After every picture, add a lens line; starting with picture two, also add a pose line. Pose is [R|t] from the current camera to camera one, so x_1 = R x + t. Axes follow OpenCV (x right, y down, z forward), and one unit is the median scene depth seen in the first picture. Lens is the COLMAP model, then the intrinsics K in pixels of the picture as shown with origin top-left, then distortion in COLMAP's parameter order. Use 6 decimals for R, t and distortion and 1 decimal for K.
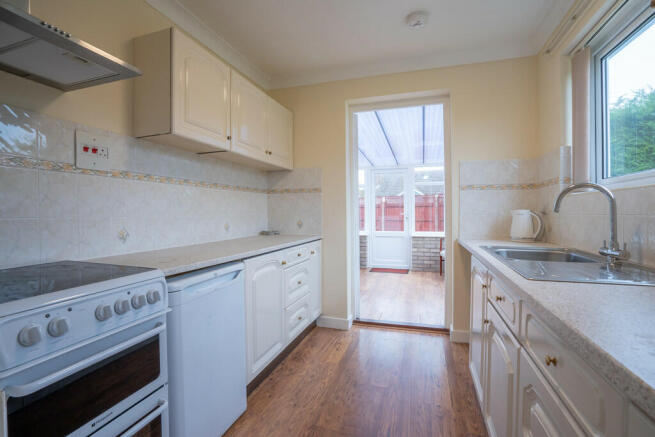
lens RADIAL K [[310.0, 0, 326.7], [0, 310.0, 217.0], [0, 0, 1]] dist [-0.021261, 0.004070]
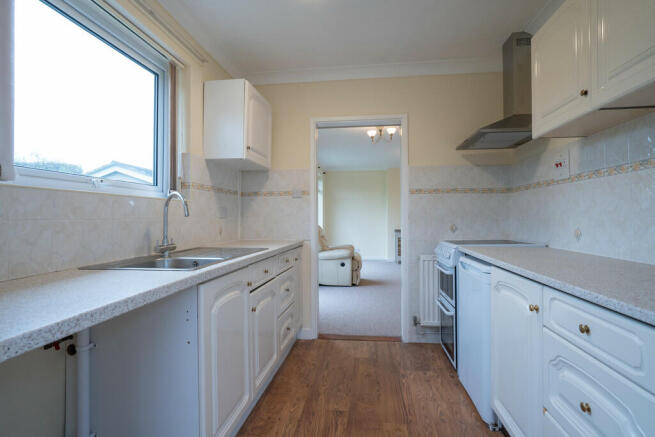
lens RADIAL K [[319.7, 0, 329.0], [0, 319.7, 216.0], [0, 0, 1]] dist [0.000094, 0.000307]
pose [[-0.983447, 0.009125, -0.180965, 0.384531], [0.005807, 0.999805, 0.018859, -0.028522], [0.181101, 0.017496, -0.983309, 1.893529]]
